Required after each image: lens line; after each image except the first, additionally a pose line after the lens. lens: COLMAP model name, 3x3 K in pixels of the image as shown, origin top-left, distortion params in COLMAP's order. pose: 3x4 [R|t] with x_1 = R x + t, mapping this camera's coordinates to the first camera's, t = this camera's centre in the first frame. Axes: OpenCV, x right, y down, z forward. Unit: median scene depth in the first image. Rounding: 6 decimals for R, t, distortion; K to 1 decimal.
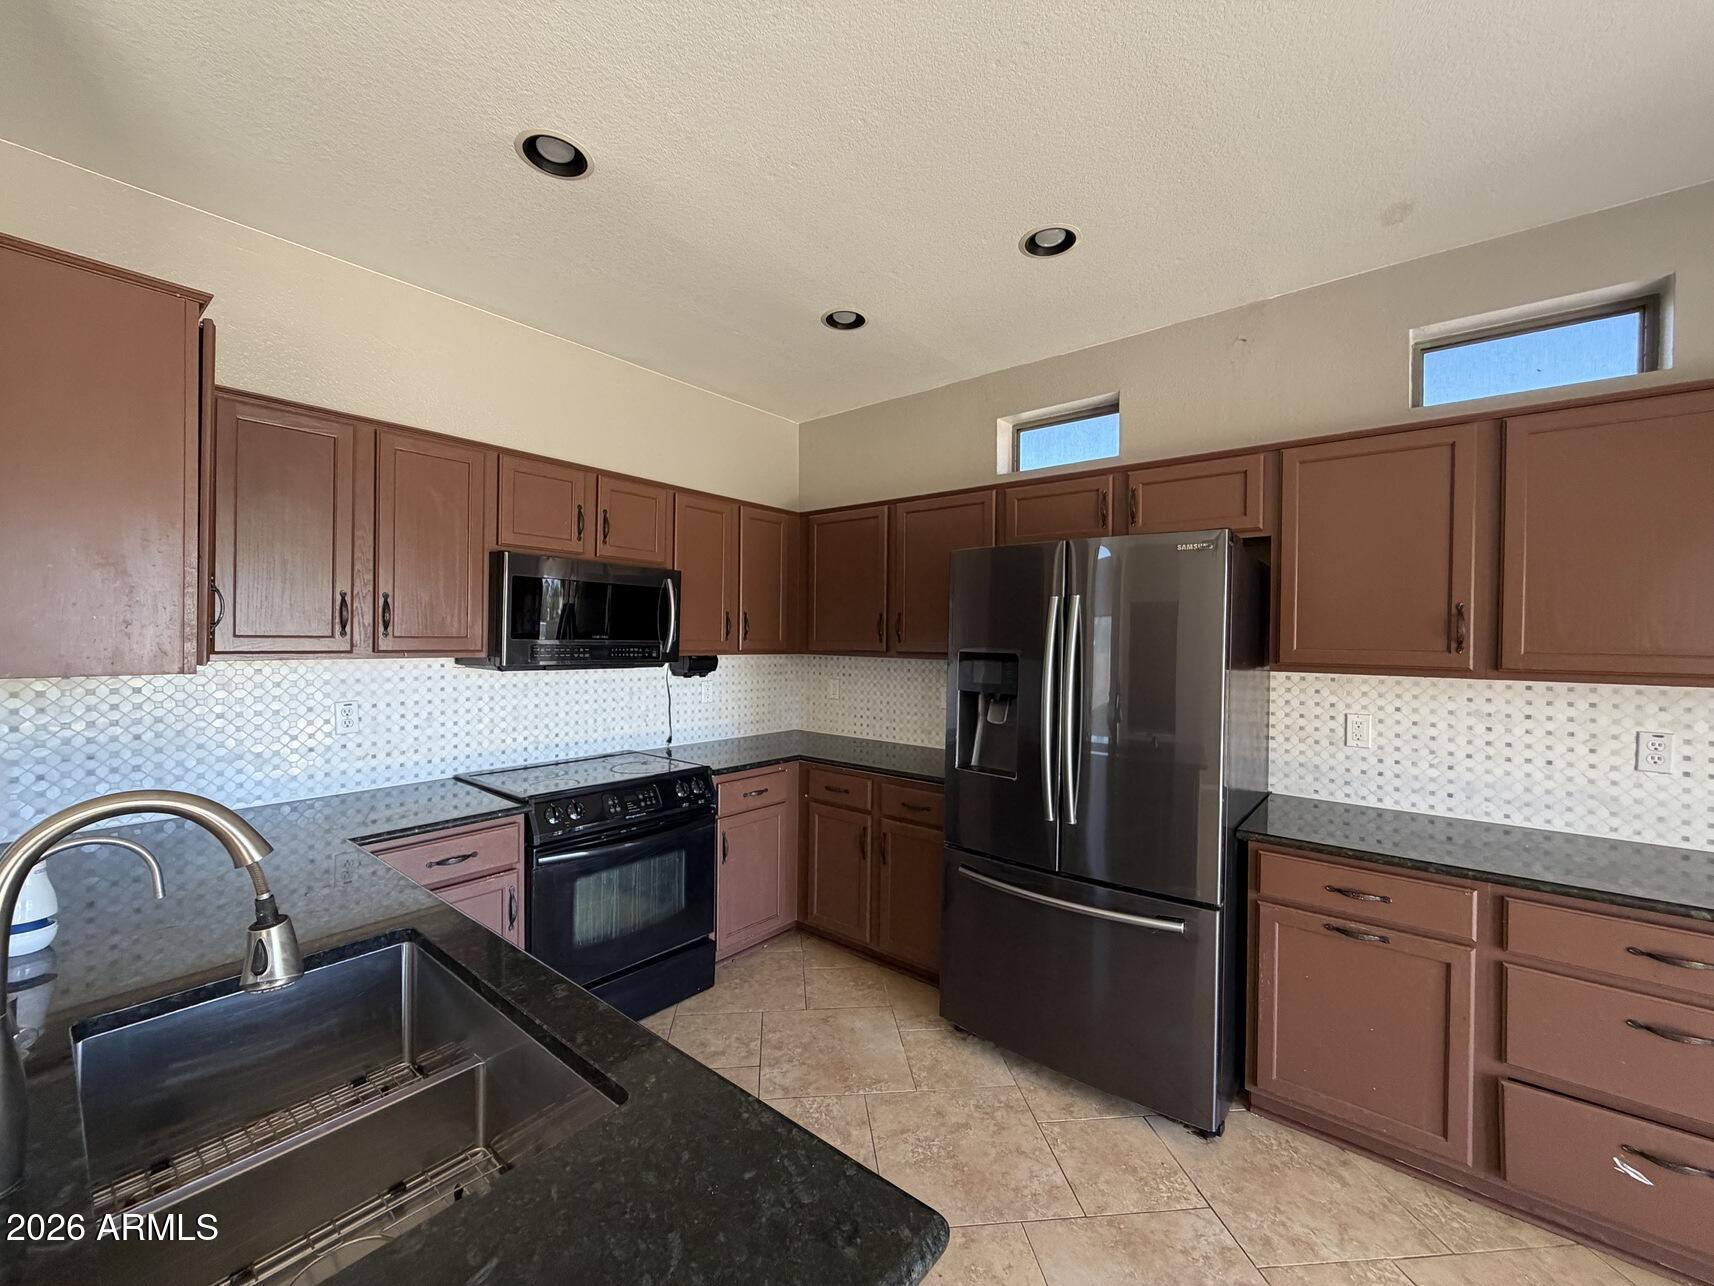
lens RADIAL K [[684.9, 0, 858.3], [0, 684.9, 637.7], [0, 0, 1]] dist [-0.000832, 0.000078]
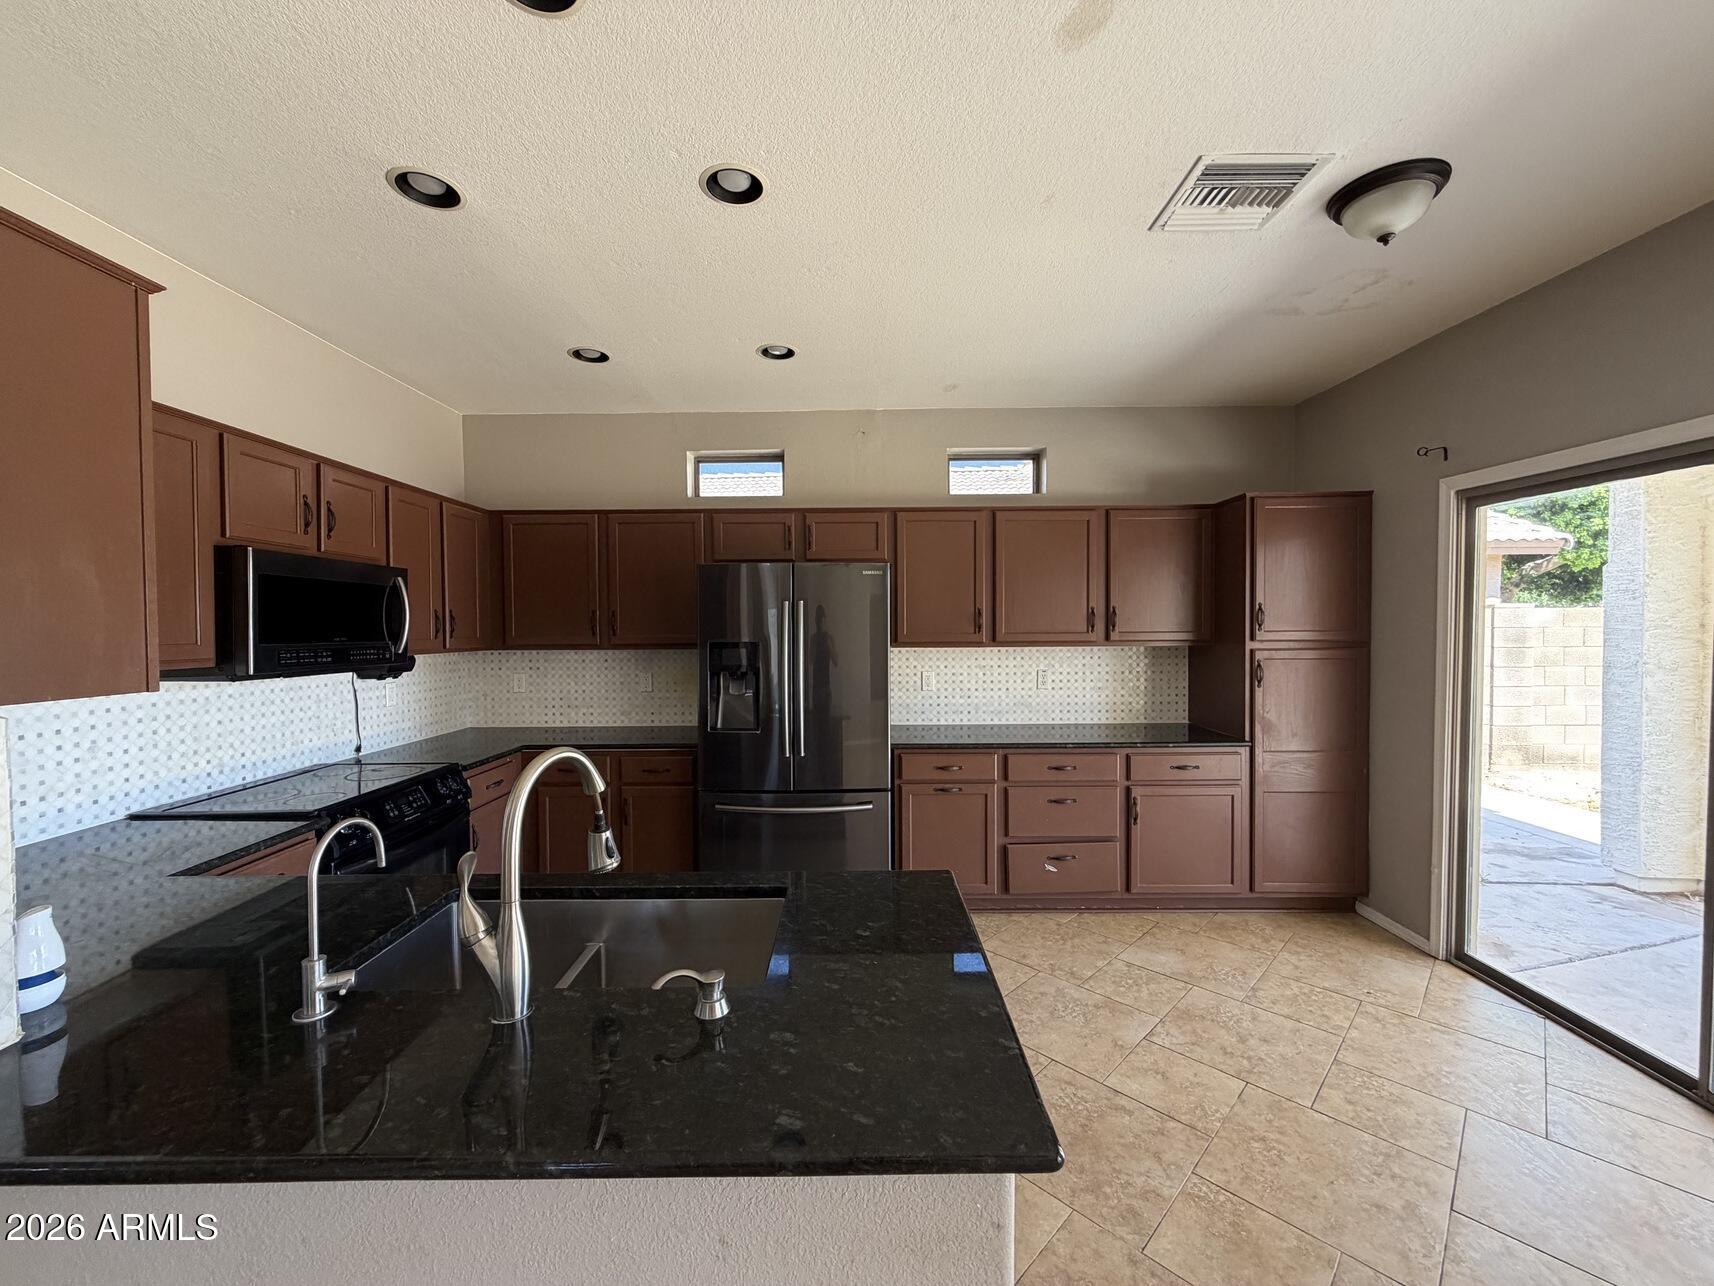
lens RADIAL K [[684.9, 0, 852.0], [0, 684.9, 642.9], [0, 0, 1]] dist [-0.000832, 0.000078]
pose [[0.771934, -0.033651, 0.634812, -0.434753], [0.017055, 0.999335, 0.032236, -0.014409], [-0.635474, -0.014057, 0.771994, -0.167629]]
